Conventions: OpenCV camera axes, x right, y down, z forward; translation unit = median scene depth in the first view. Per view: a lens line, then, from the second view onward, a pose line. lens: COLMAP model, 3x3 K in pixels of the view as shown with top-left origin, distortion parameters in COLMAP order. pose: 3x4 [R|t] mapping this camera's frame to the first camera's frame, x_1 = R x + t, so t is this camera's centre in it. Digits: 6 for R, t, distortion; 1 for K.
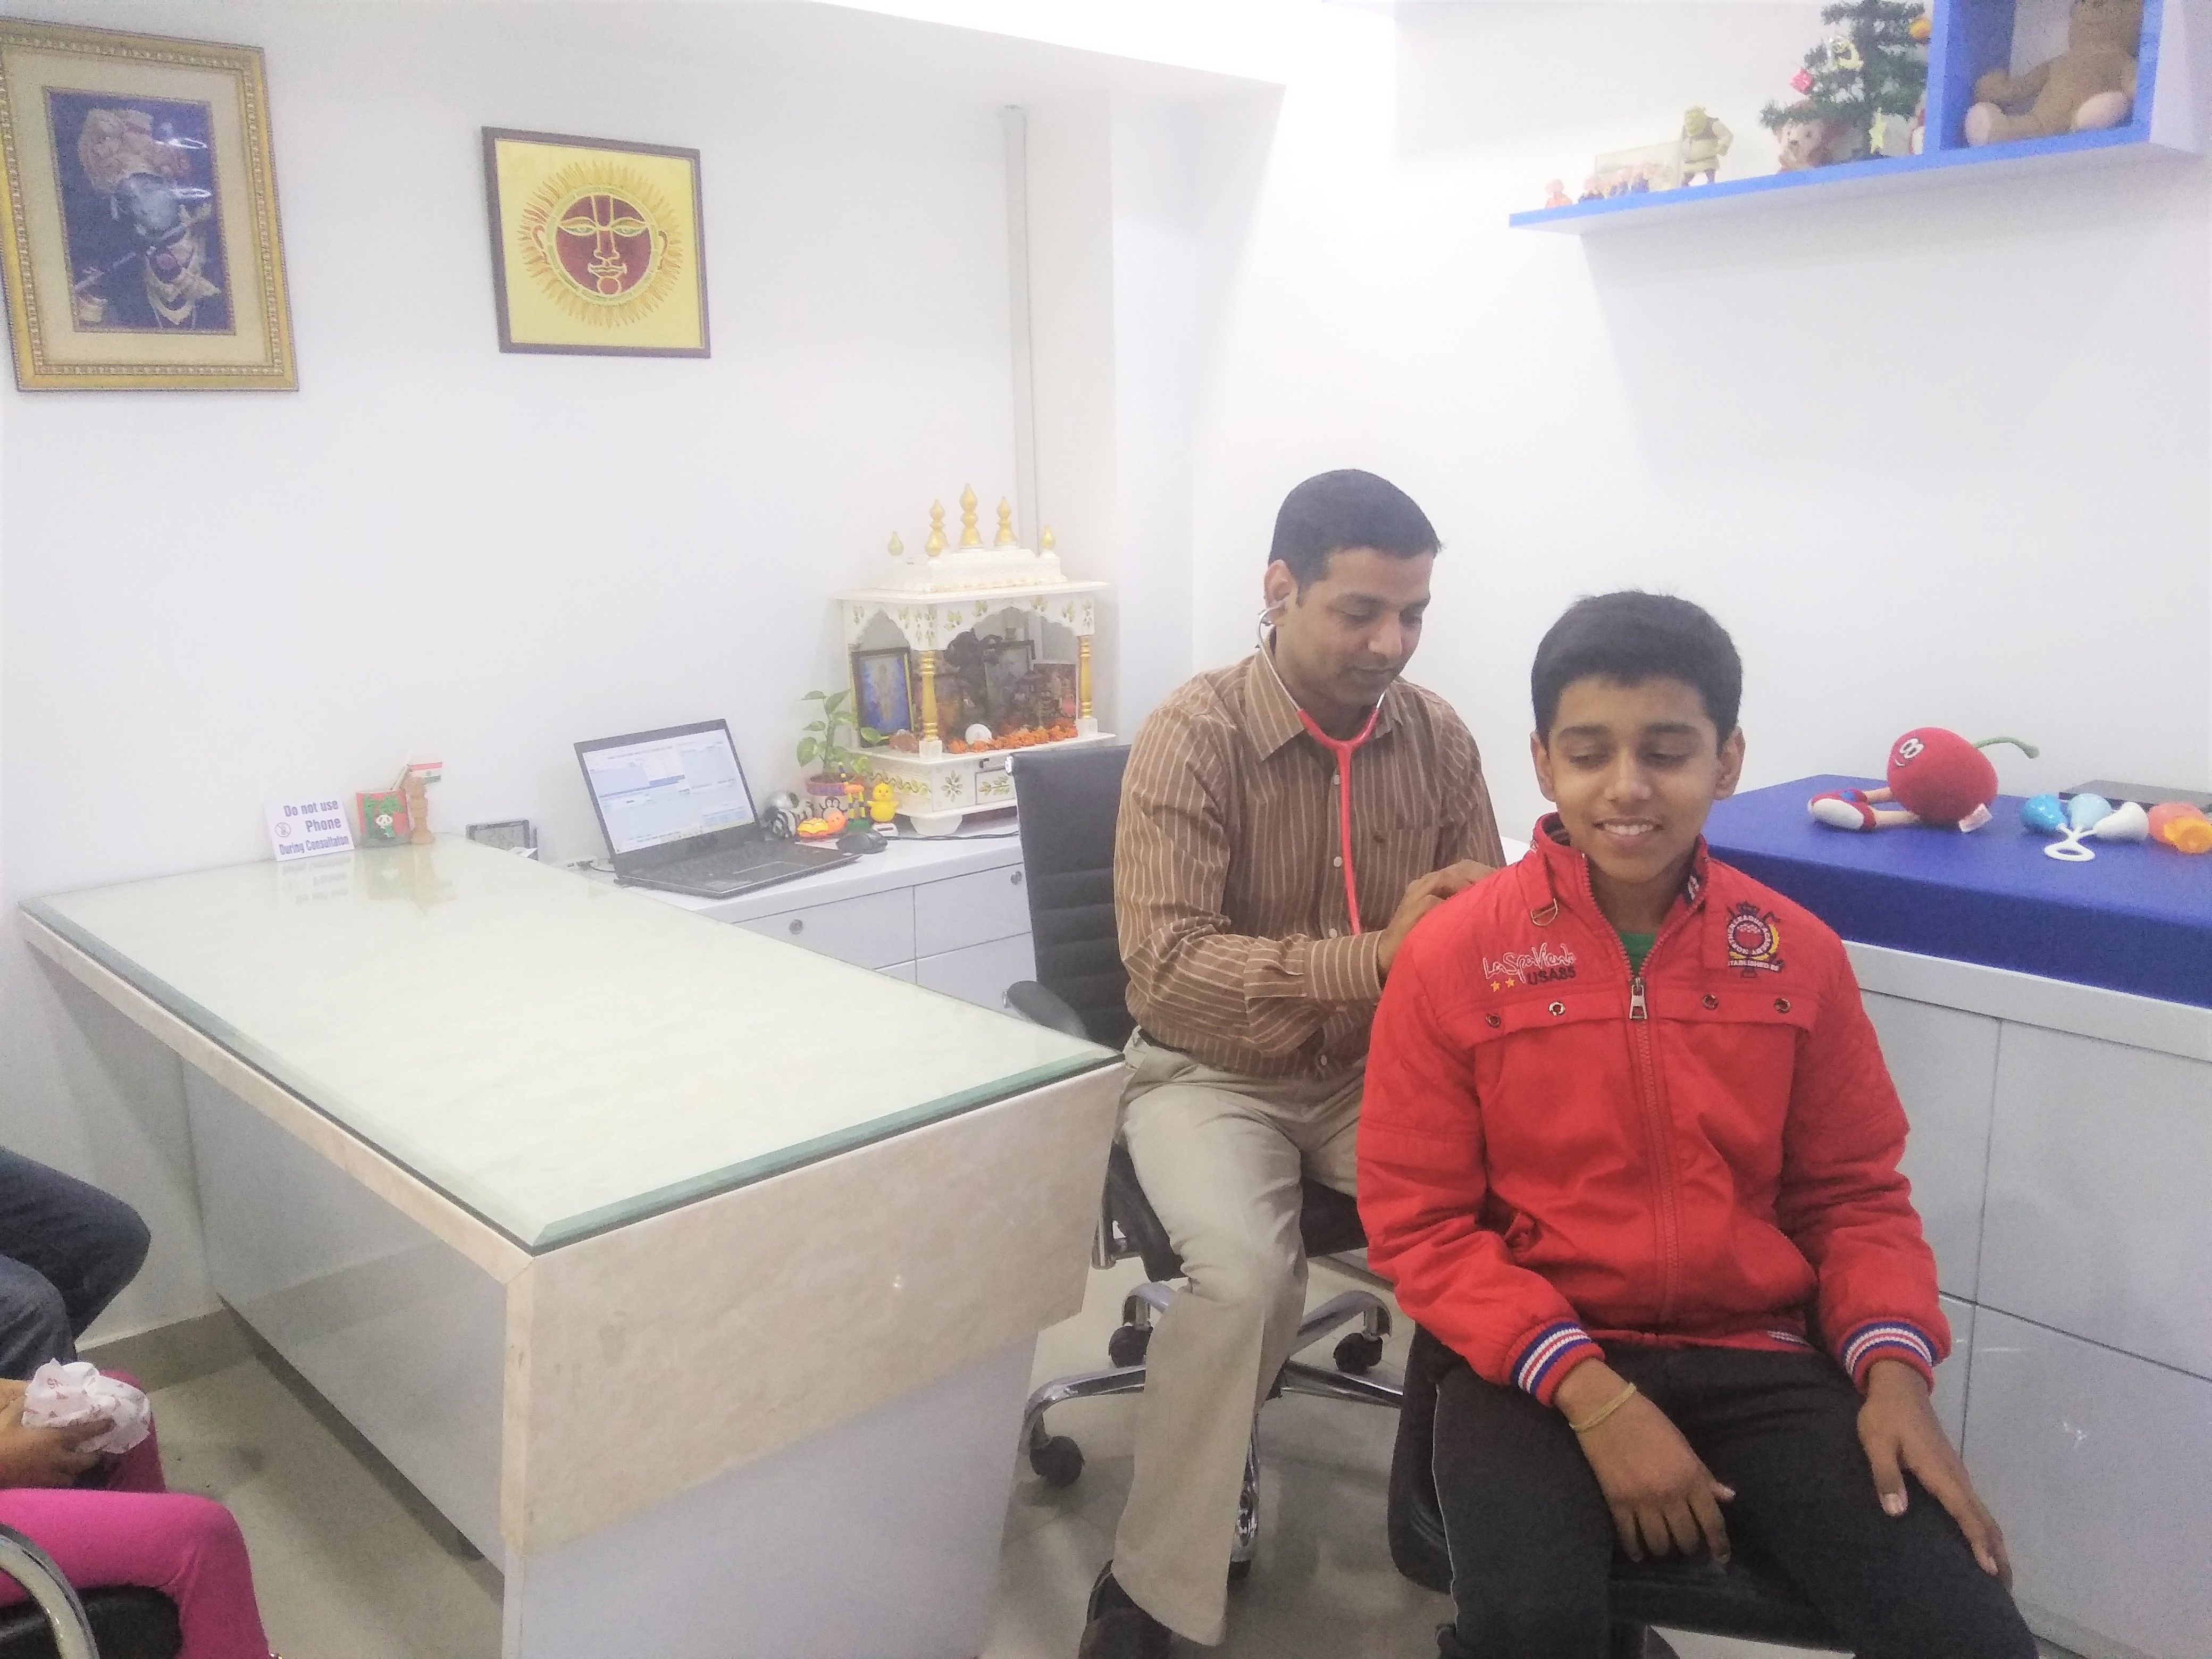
lens RADIAL K [[1782.3, 0, 1113.8], [0, 1782.3, 847.0], [0, 0, 1]] dist [0.102664, -0.165378]
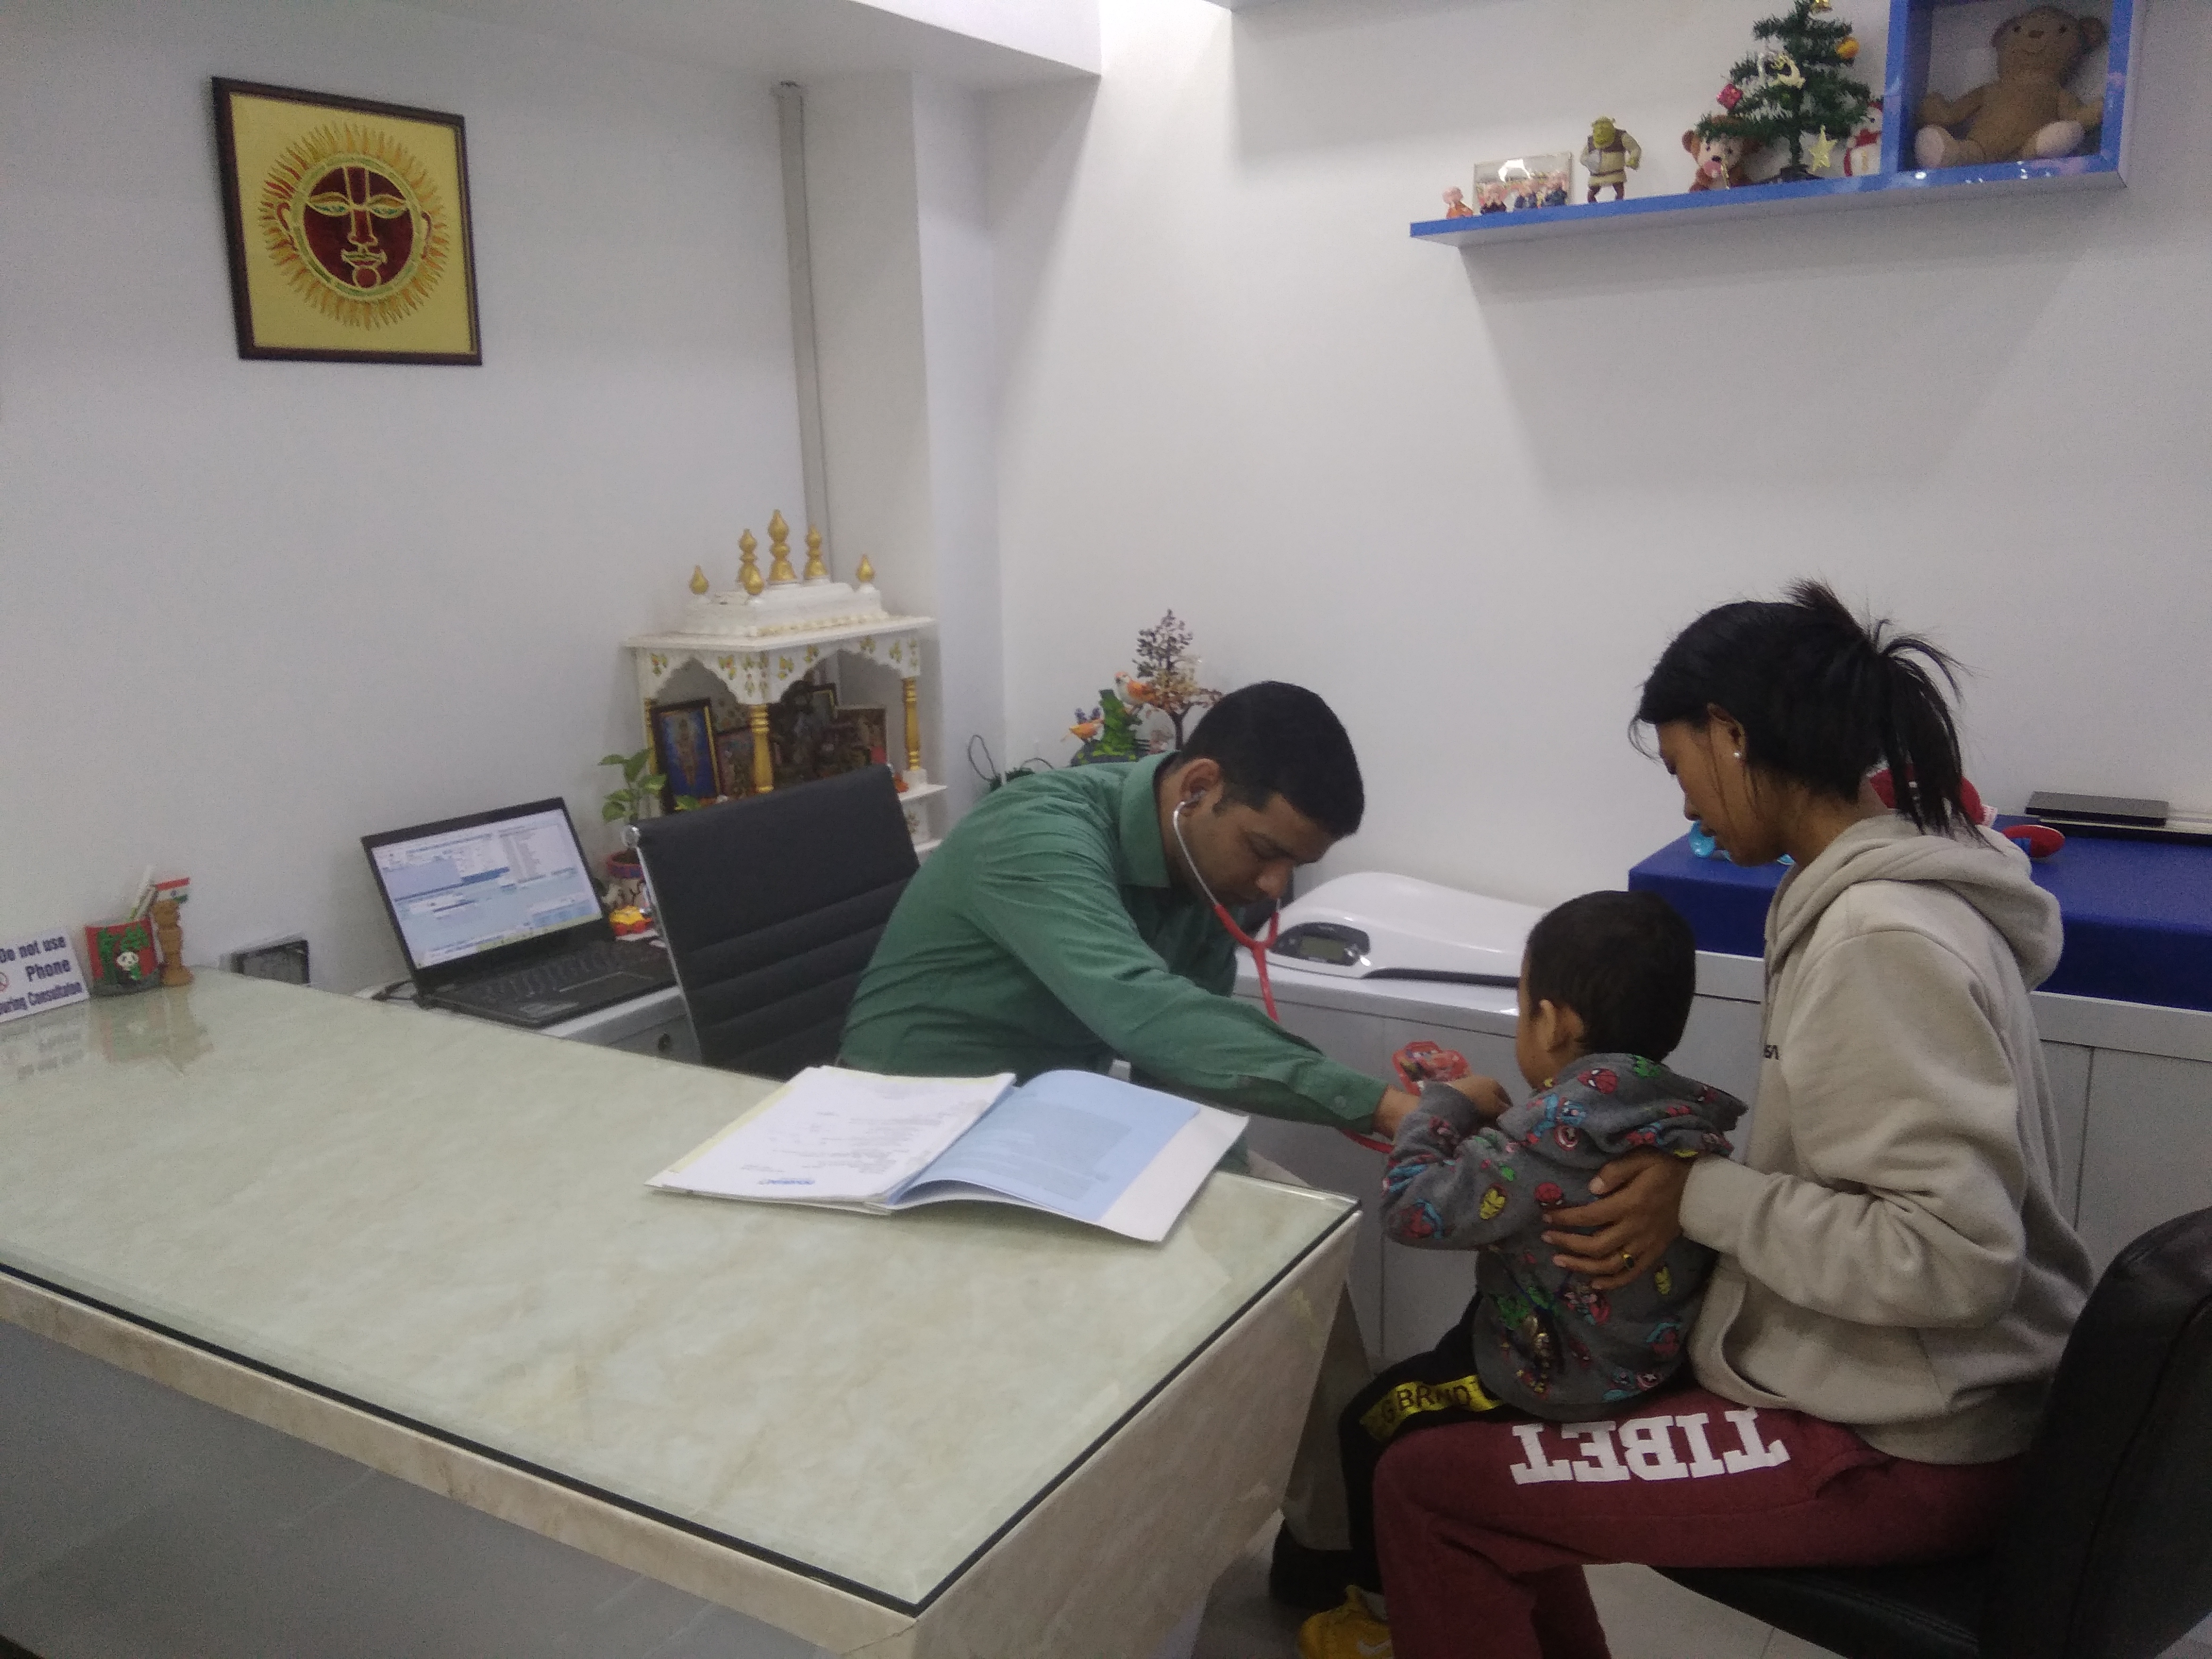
lens RADIAL K [[1799.4, 0, 1117.6], [0, 1799.4, 847.7], [0, 0, 1]] dist [0.084658, -0.152148]
pose [[0.960640, -0.064373, 0.270233, -0.194369], [0.065352, 0.997848, 0.005383, -0.037020], [-0.269998, 0.012489, 0.962780, 0.122774]]
